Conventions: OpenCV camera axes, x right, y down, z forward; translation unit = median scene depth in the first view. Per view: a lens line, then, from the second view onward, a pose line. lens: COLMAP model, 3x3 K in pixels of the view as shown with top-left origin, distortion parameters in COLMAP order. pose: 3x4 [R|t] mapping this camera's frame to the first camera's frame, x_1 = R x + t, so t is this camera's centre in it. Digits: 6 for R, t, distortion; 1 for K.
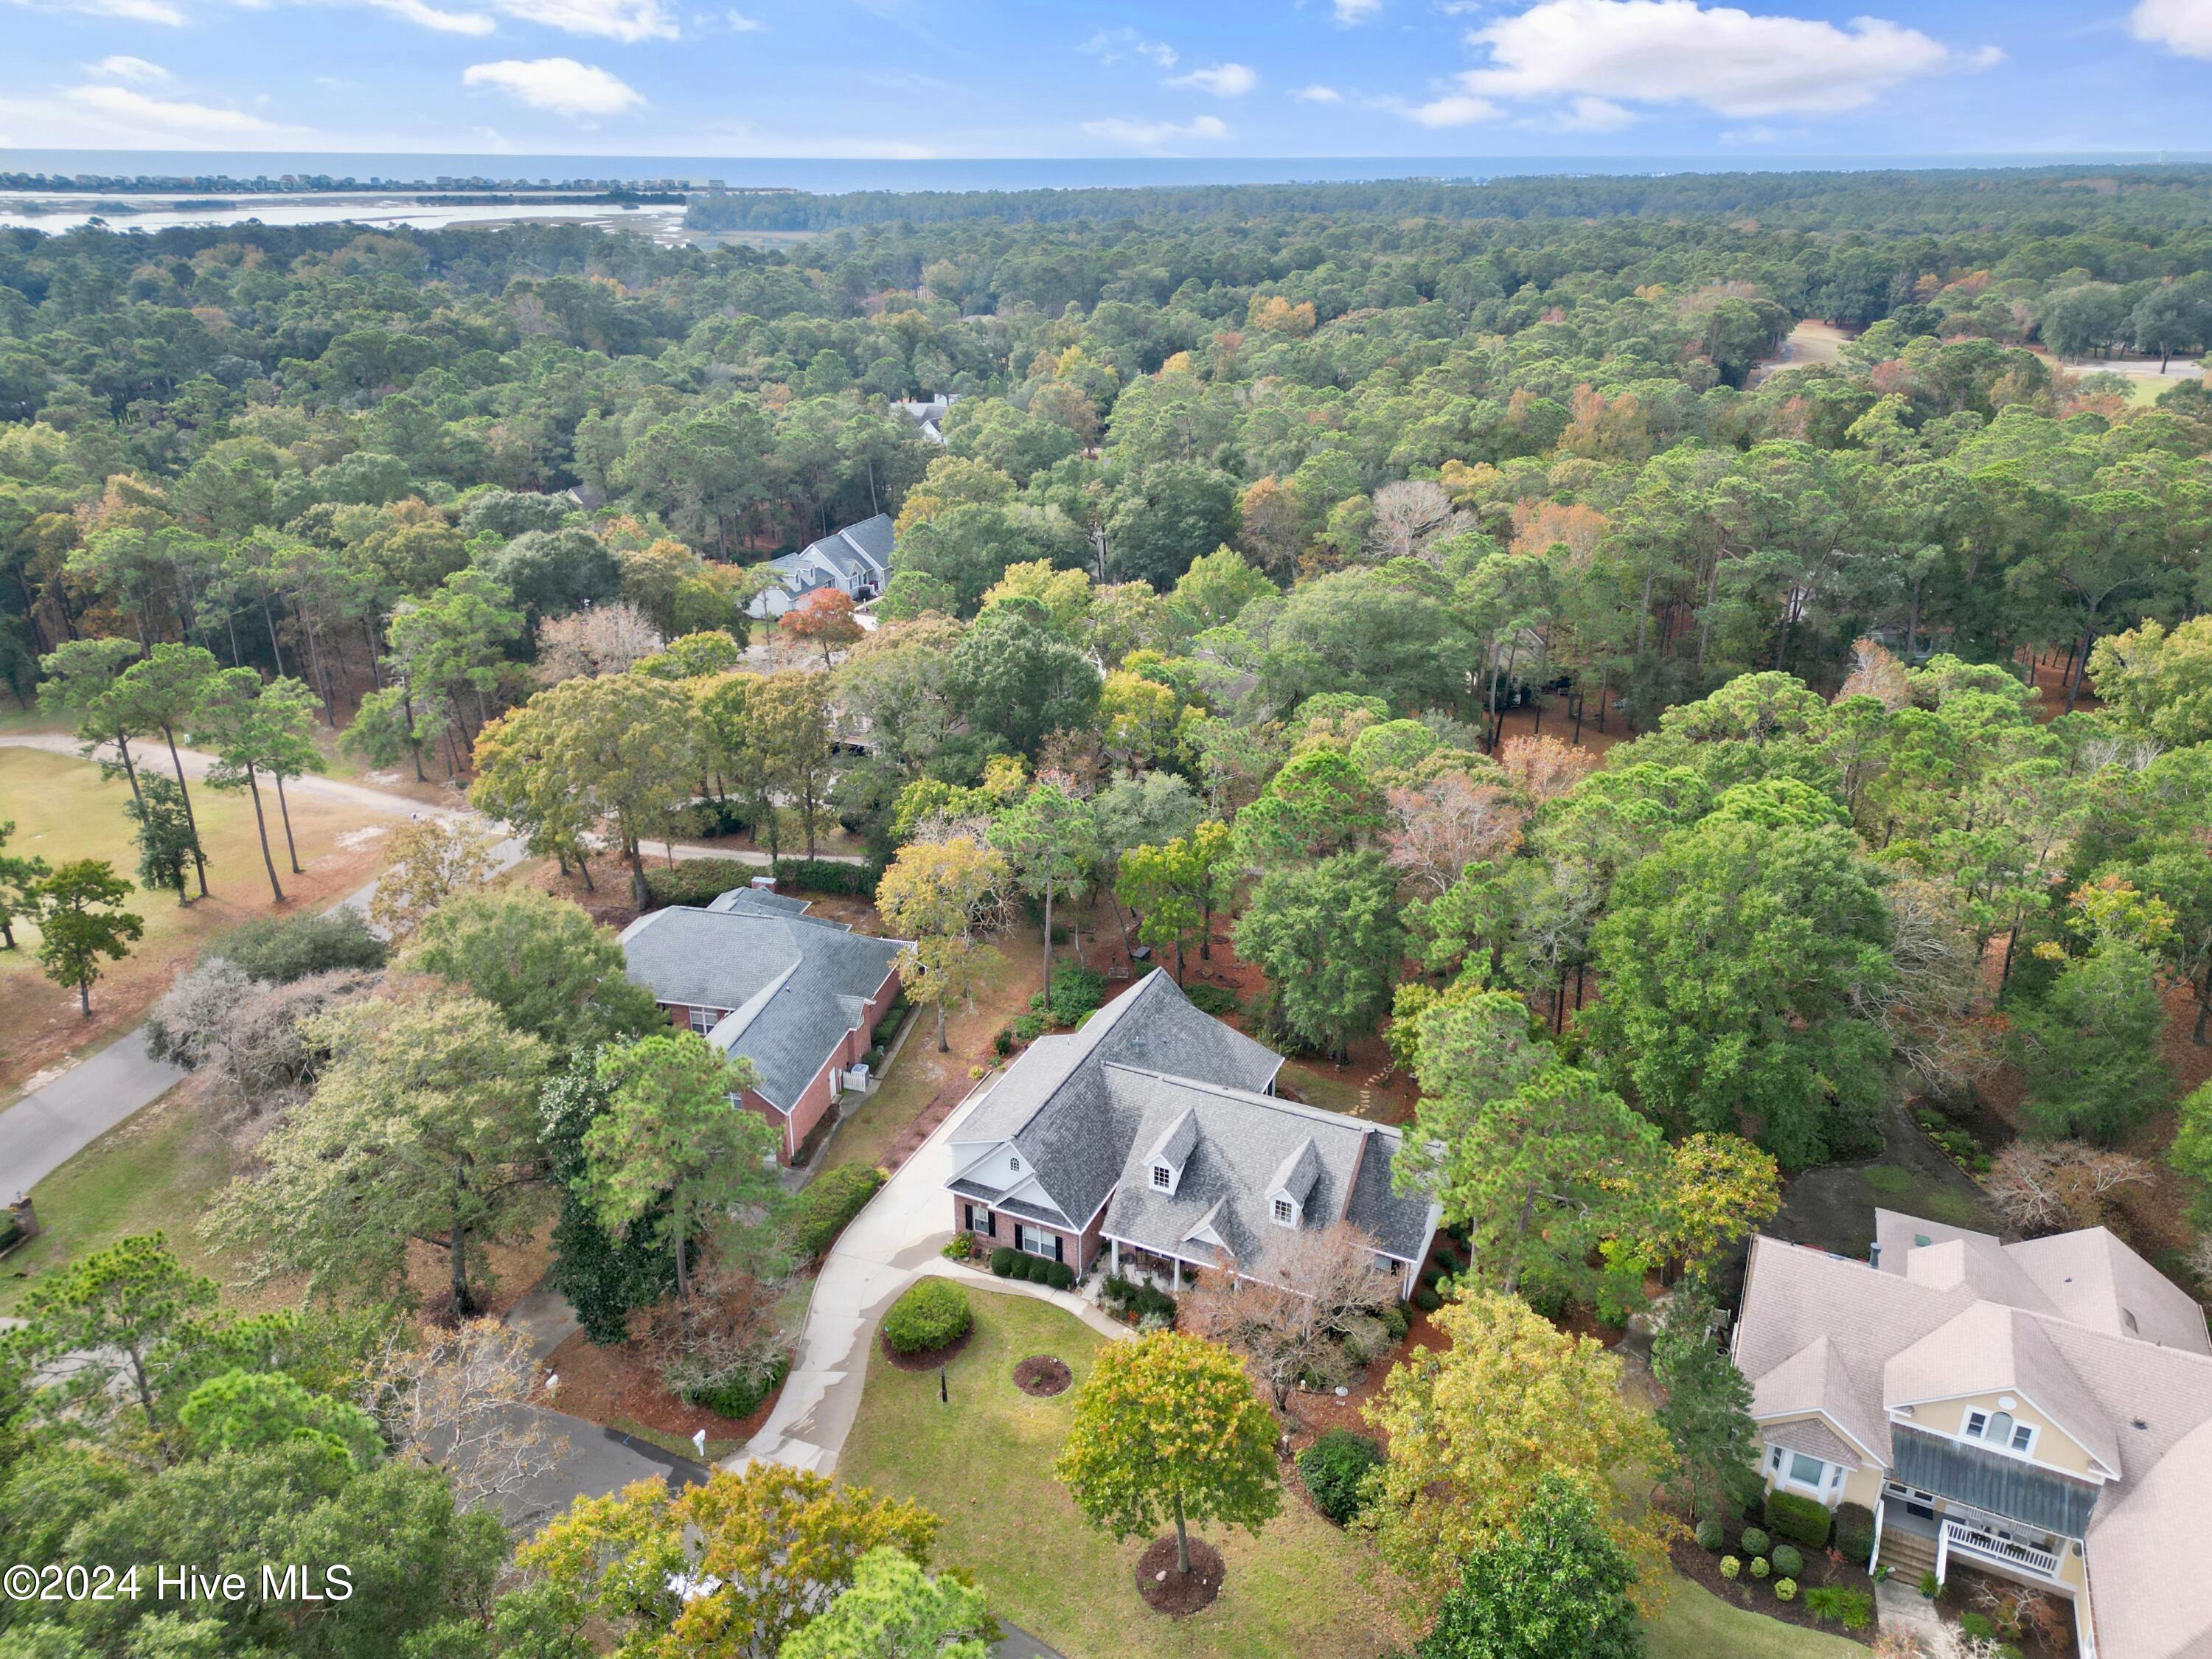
lens RADIAL K [[1529.9, 0, 1106.0], [0, 1529.9, 829.5], [0, 0, 1]] dist [0.037074, -0.022726]
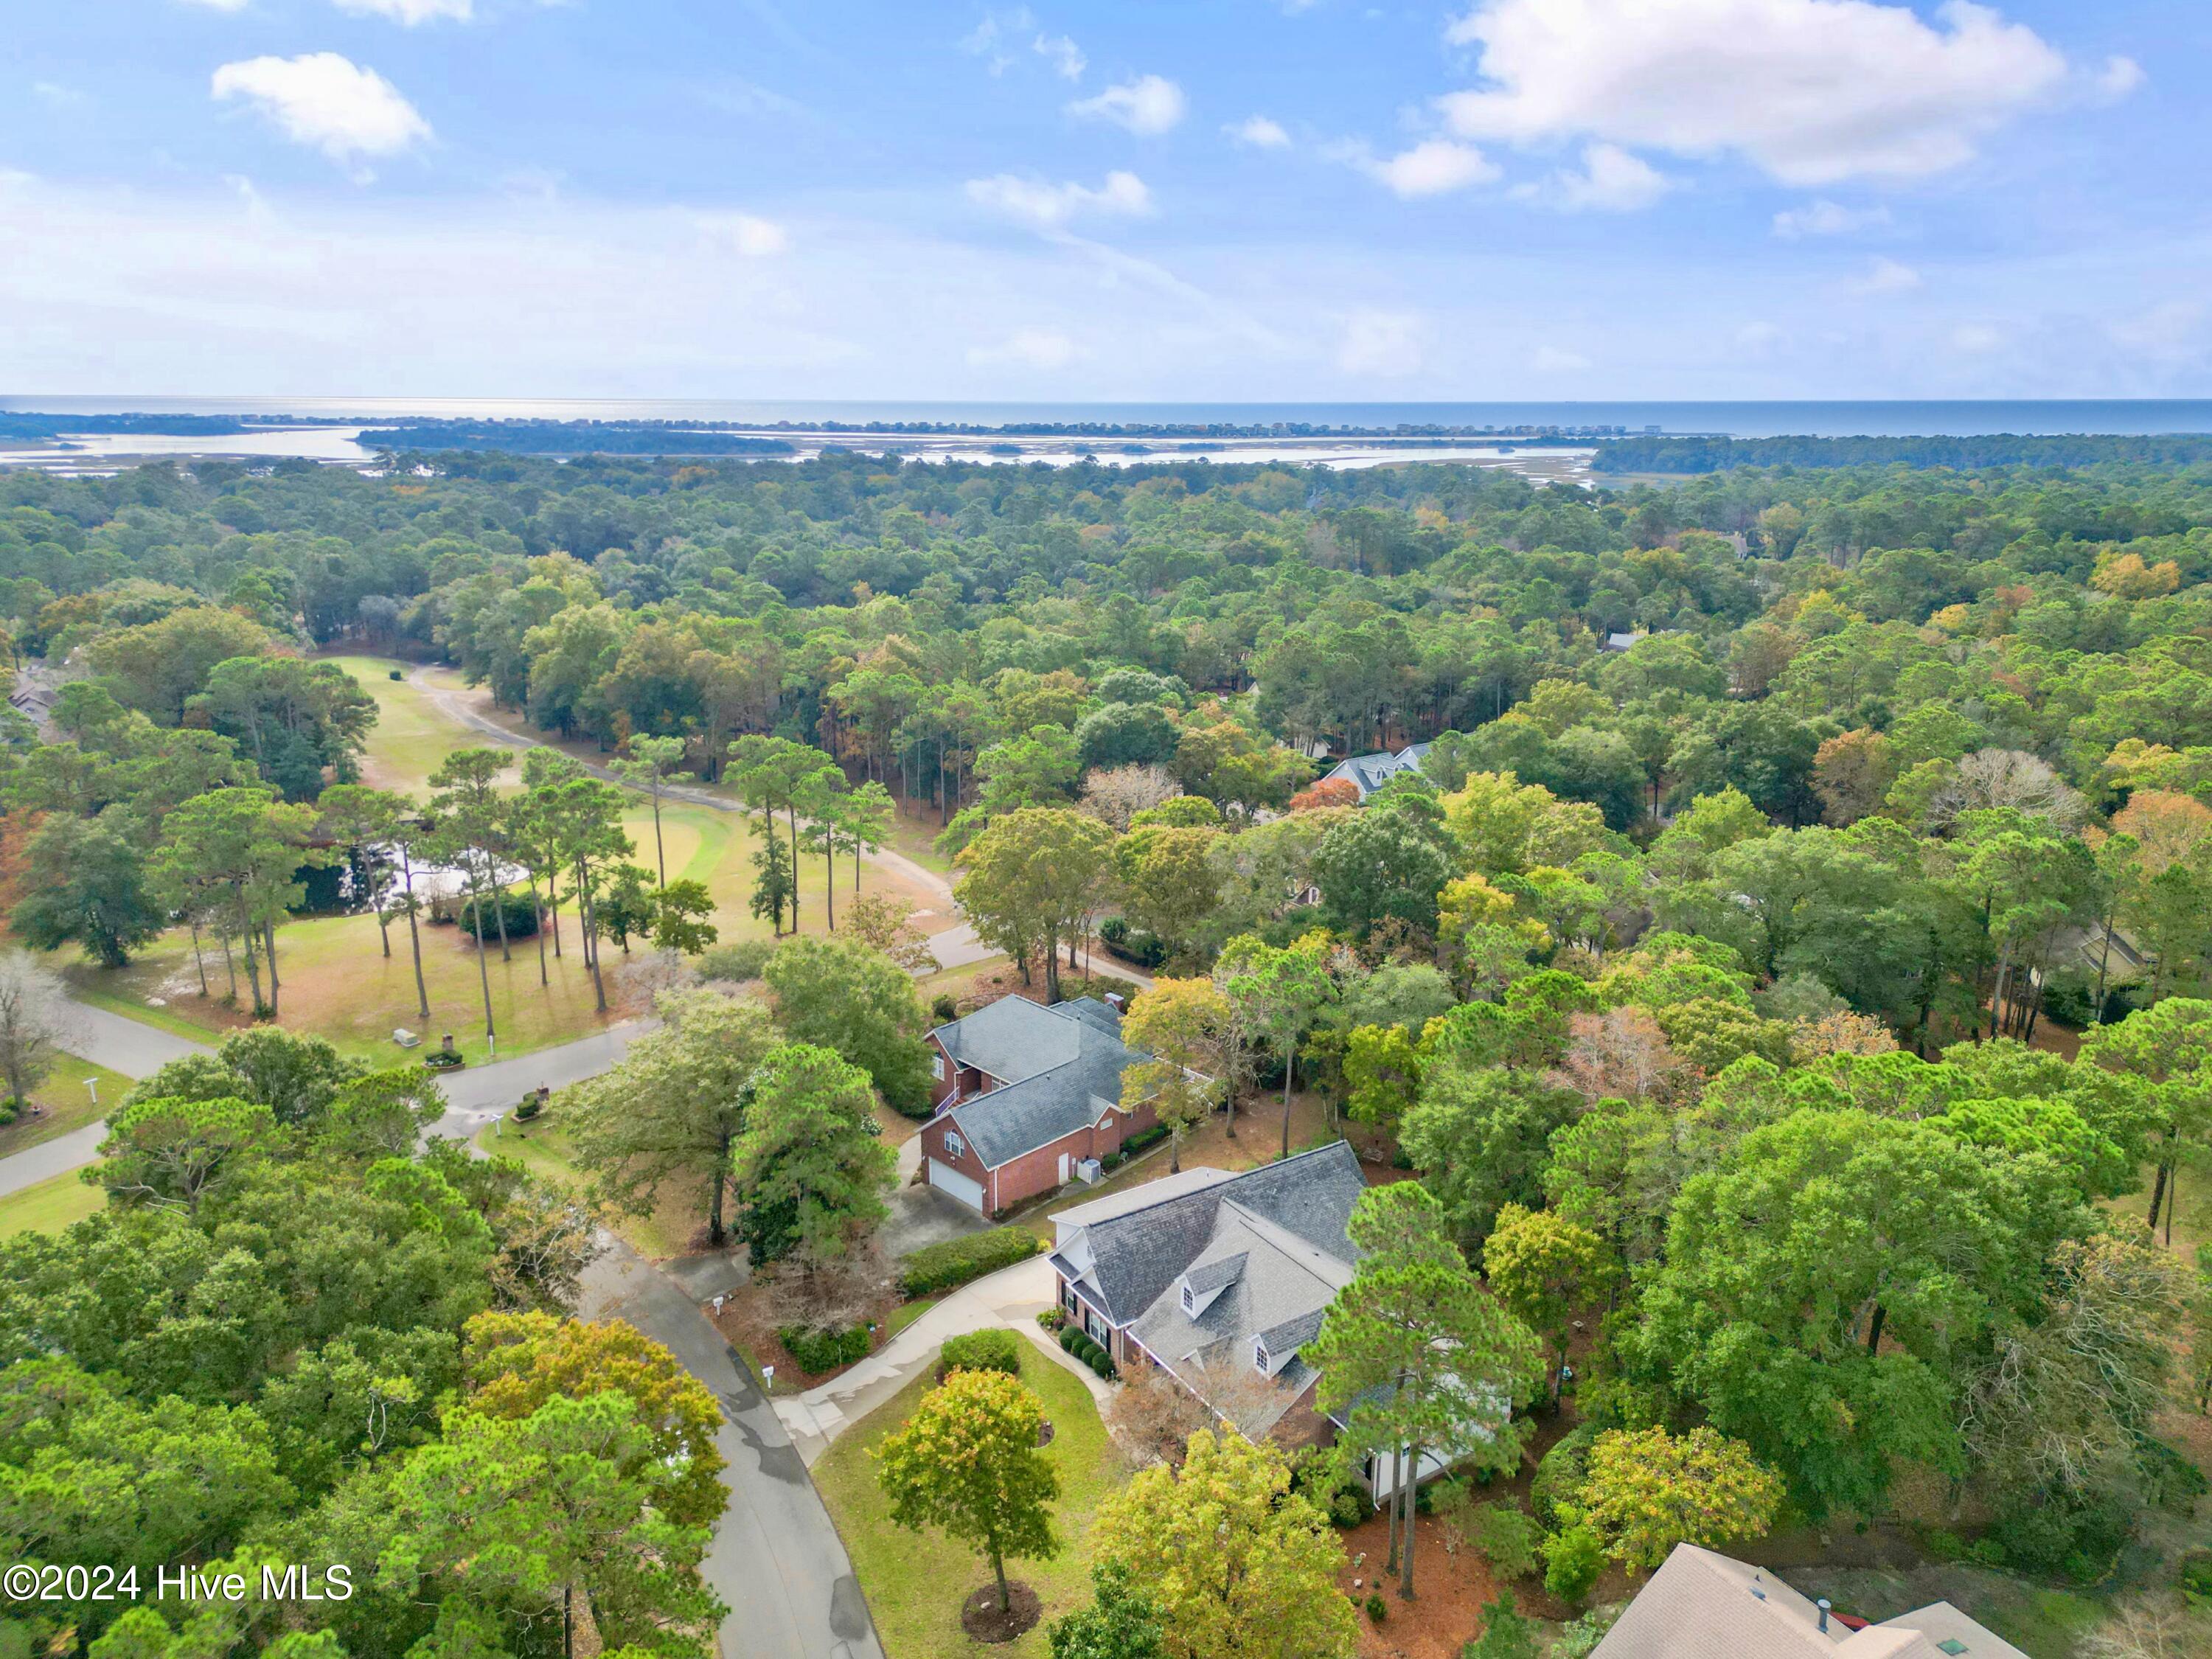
lens RADIAL K [[1539.0, 0, 1106.8], [0, 1539.0, 787.7], [0, 0, 1]] dist [0.066806, -0.103669]
pose [[0.836020, 0.130219, -0.533023, 0.387906], [-0.217999, 0.970298, -0.104873, 0.002863], [0.503535, 0.203875, 0.839576, -0.016418]]
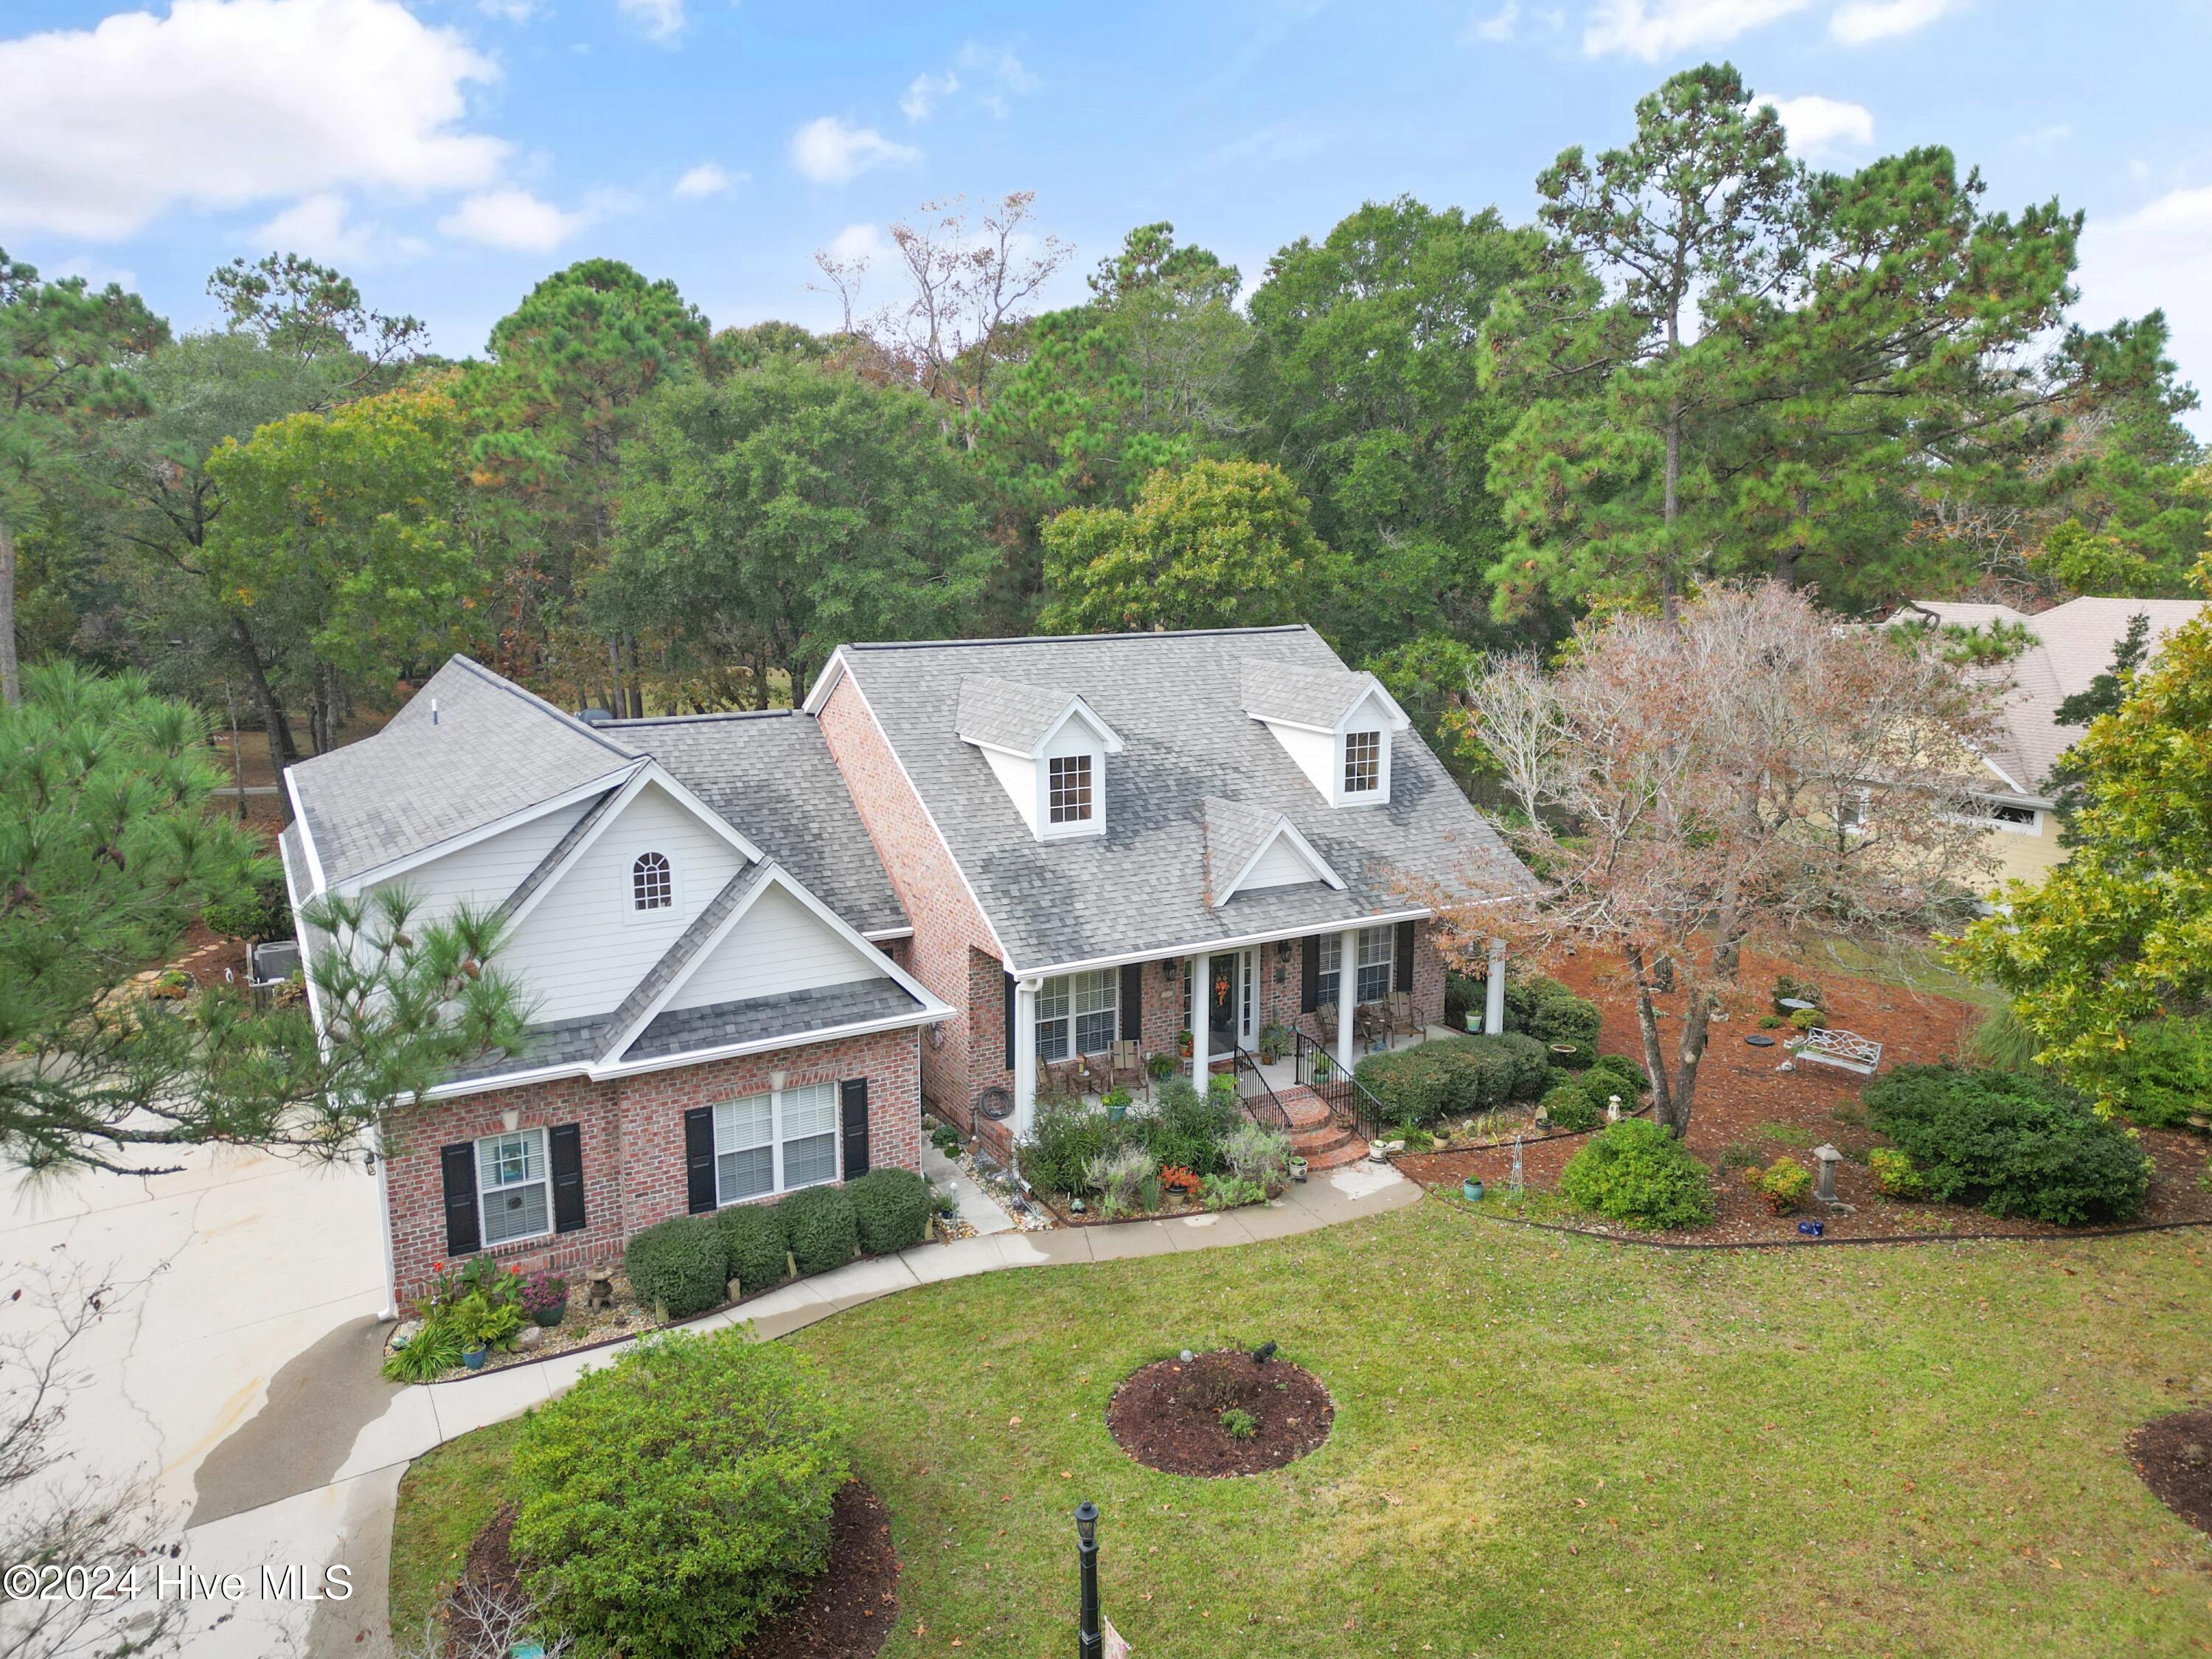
lens RADIAL K [[1529.9, 0, 1106.0], [0, 1529.9, 829.5], [0, 0, 1]] dist [0.037074, -0.022726]
pose [[0.575090, -0.147518, 0.804680, -0.176020], [0.319169, 0.946121, -0.054657, 0.189063], [-0.753262, 0.288261, 0.591187, 0.582186]]
